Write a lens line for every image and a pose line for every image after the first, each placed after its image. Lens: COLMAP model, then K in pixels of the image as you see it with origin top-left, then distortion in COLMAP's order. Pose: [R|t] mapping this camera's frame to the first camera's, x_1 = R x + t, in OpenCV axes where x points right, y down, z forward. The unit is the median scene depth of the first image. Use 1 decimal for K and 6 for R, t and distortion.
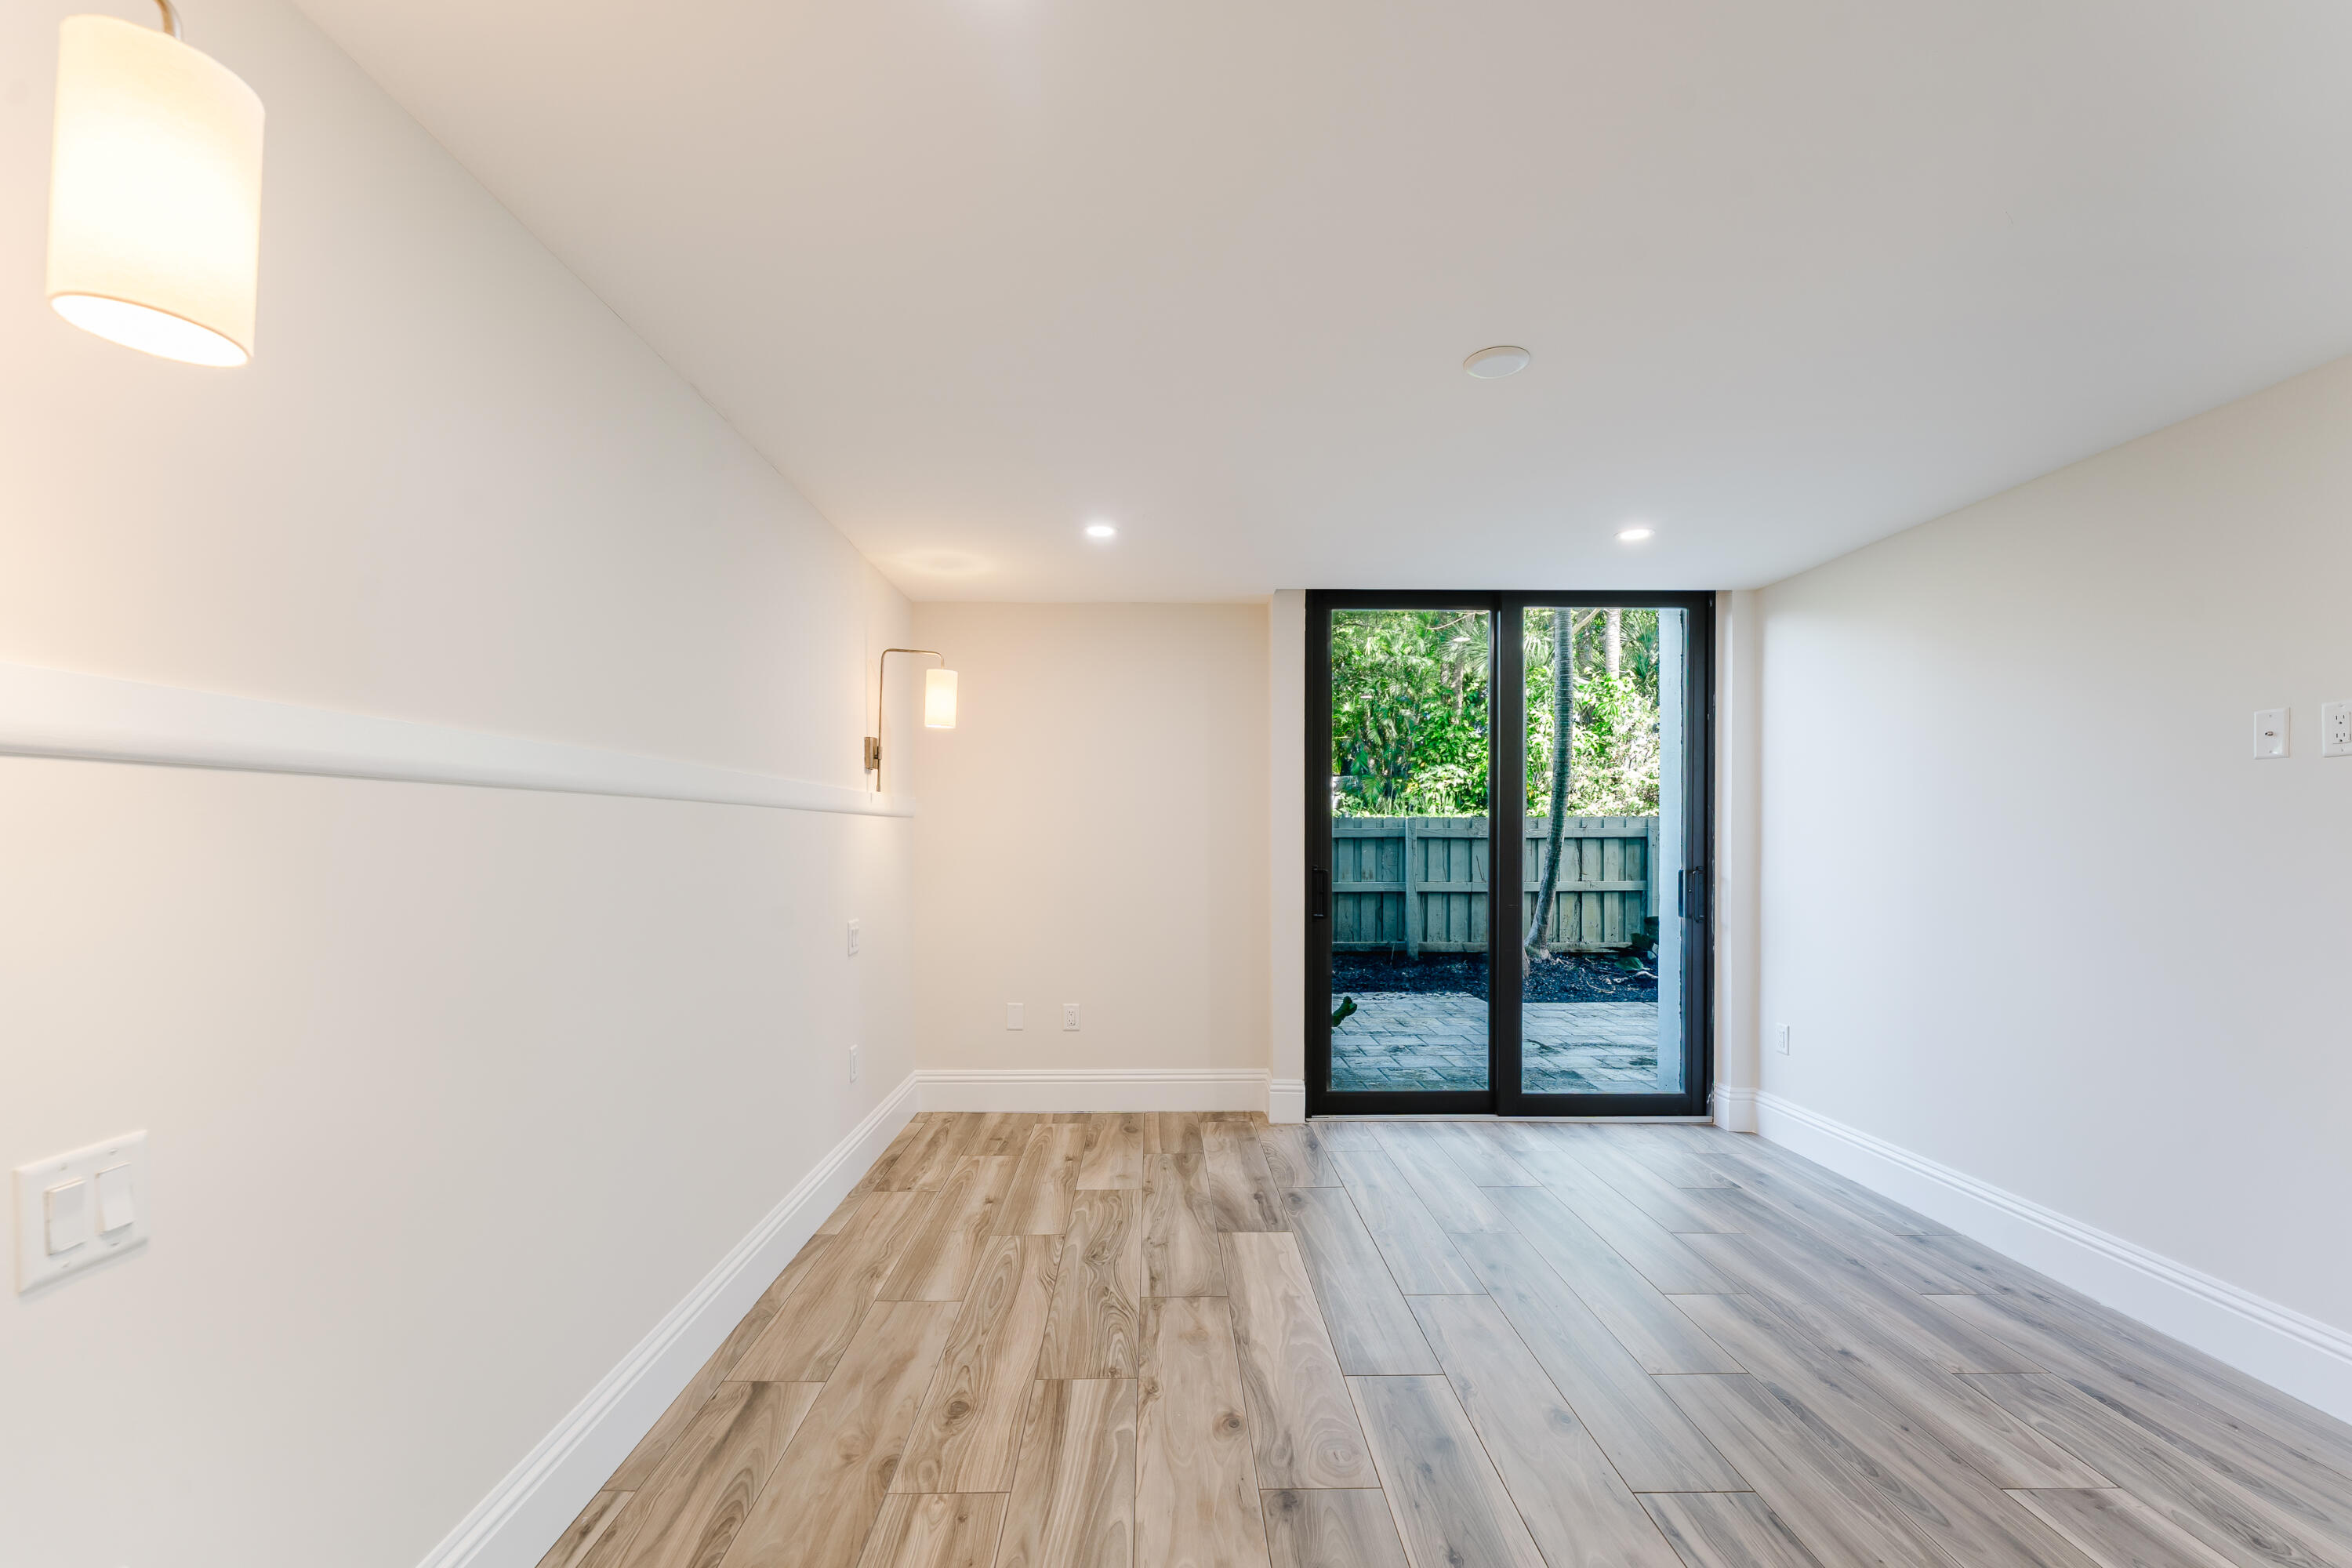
lens RADIAL K [[948.7, 0, 1157.7], [0, 948.7, 806.1], [0, 0, 1]] dist [-0.007417, 0.000113]
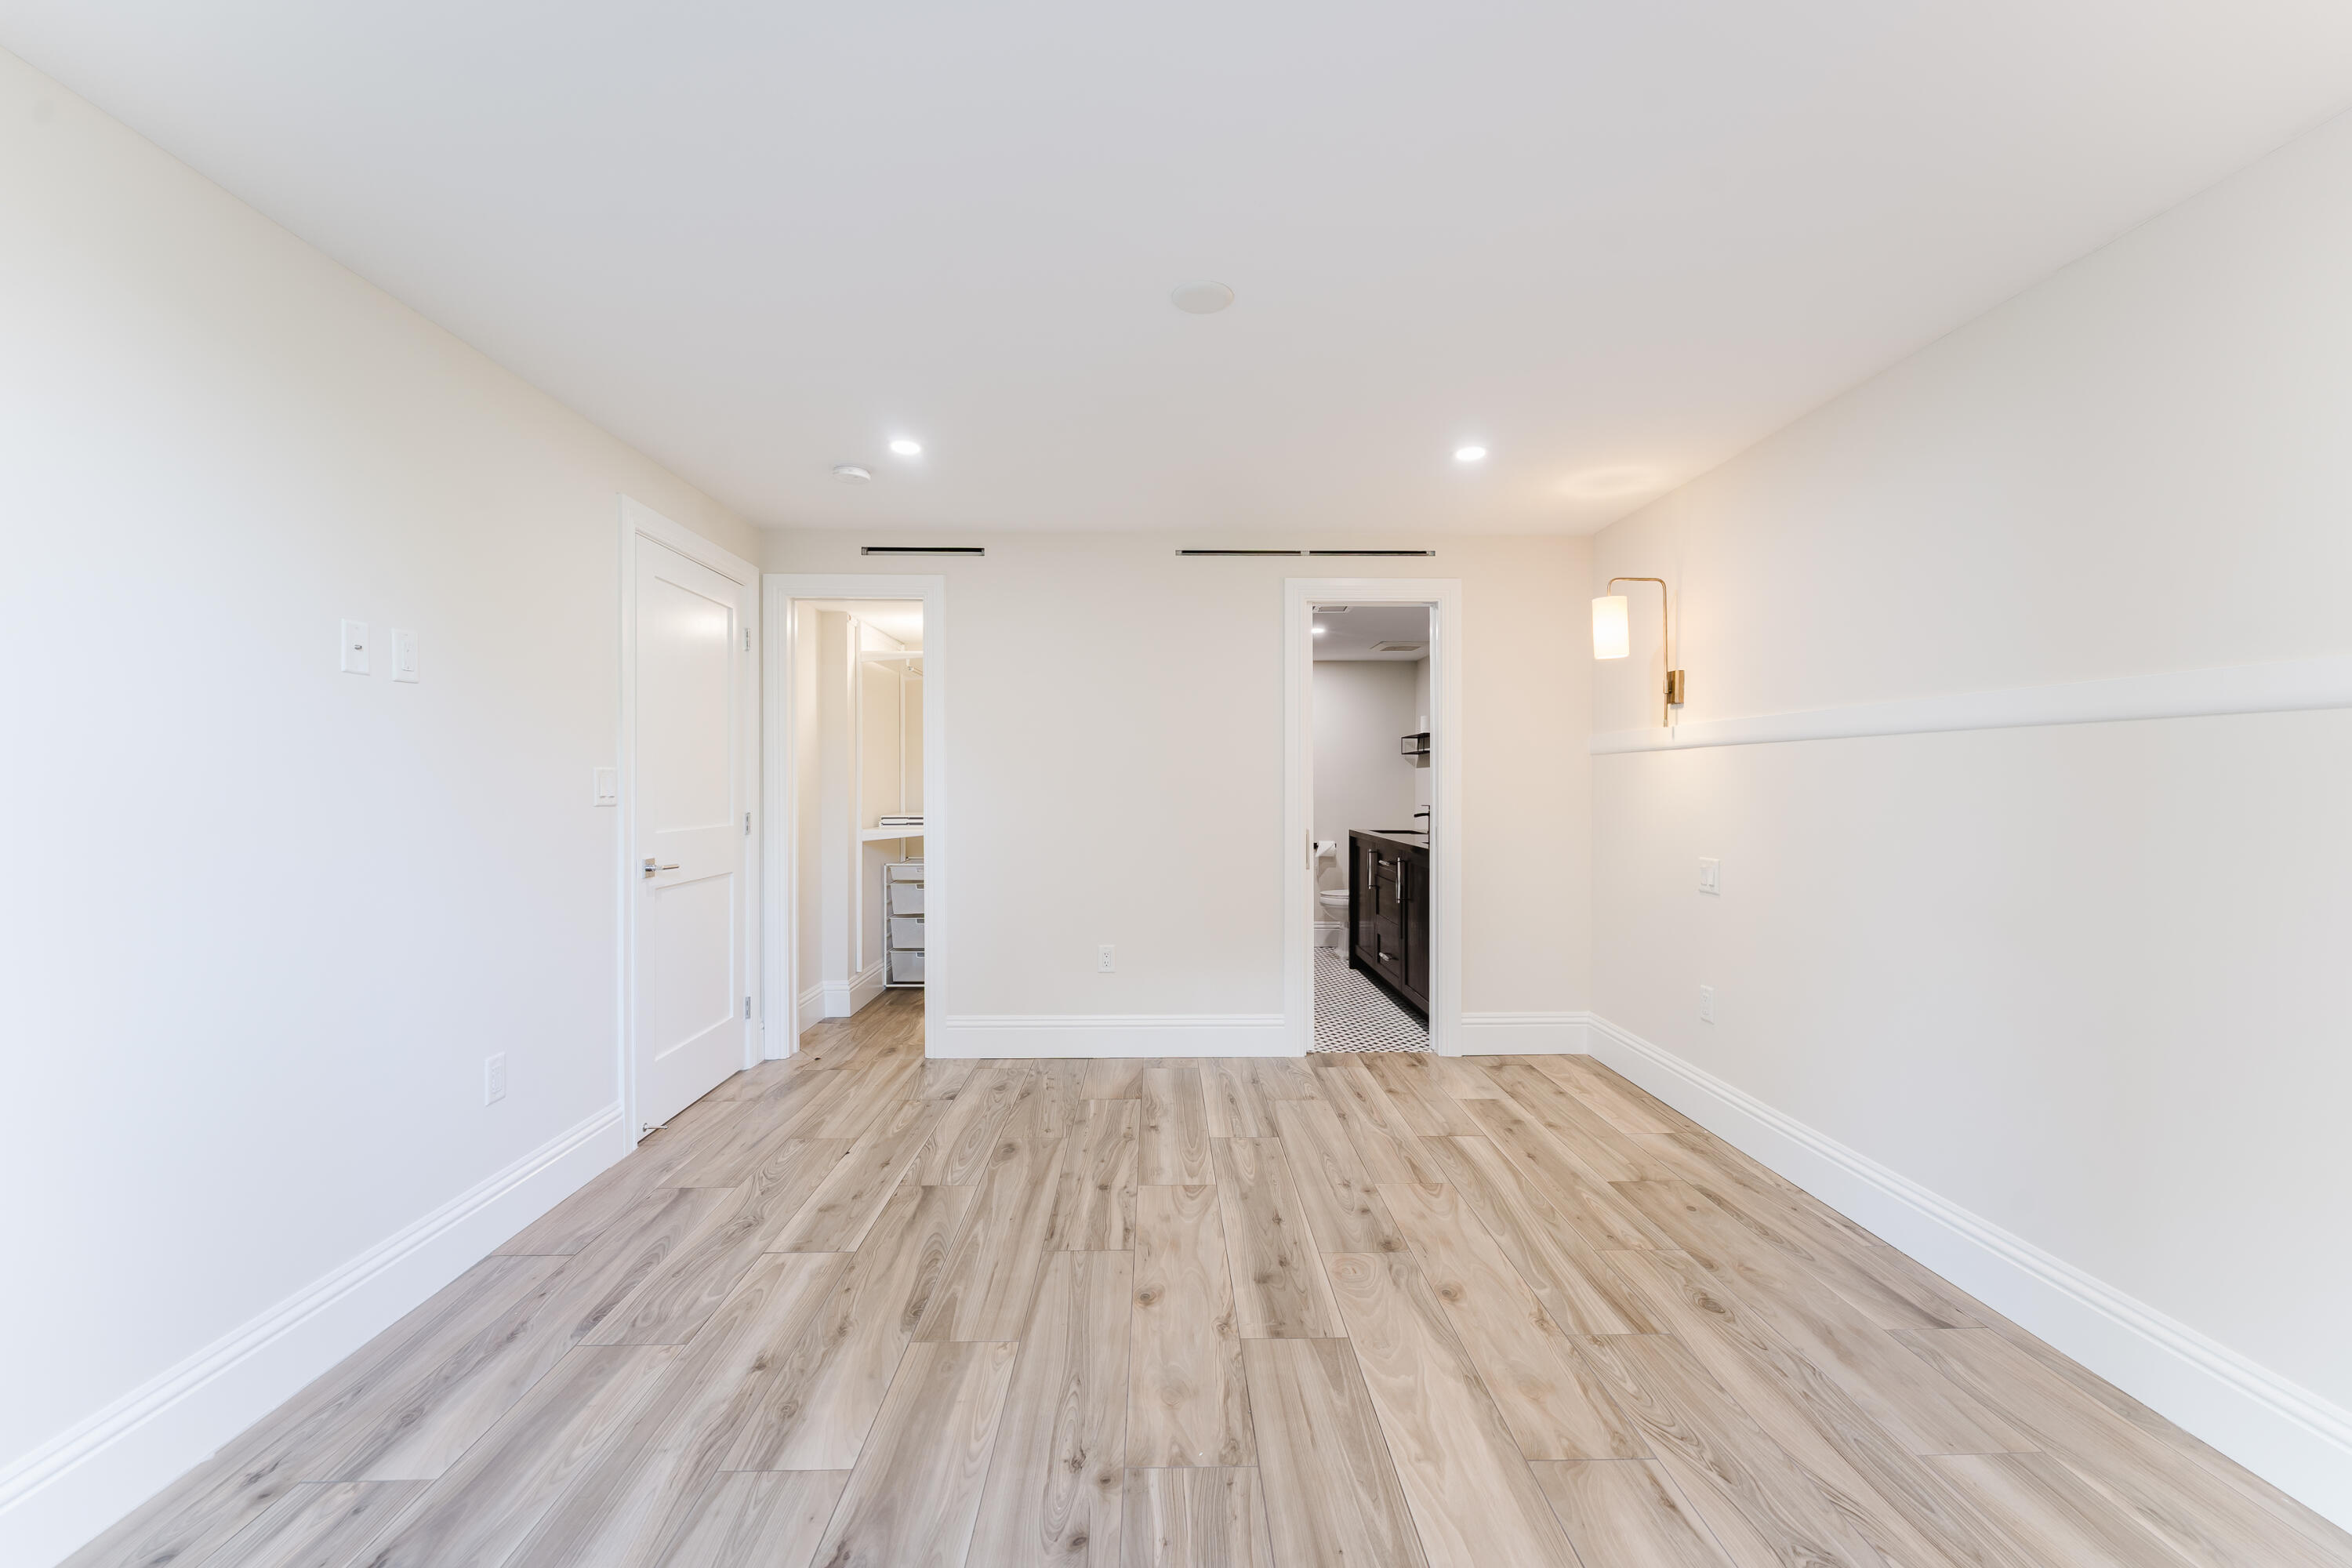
lens RADIAL K [[948.7, 0, 1191.0], [0, 948.7, 786.1], [0, 0, 1]] dist [-0.007417, 0.000113]
pose [[-0.999480, -0.002396, -0.032141, 0.398215], [-0.001642, 0.999723, -0.023471, 0.083465], [0.032188, -0.023406, -0.999208, 2.017131]]
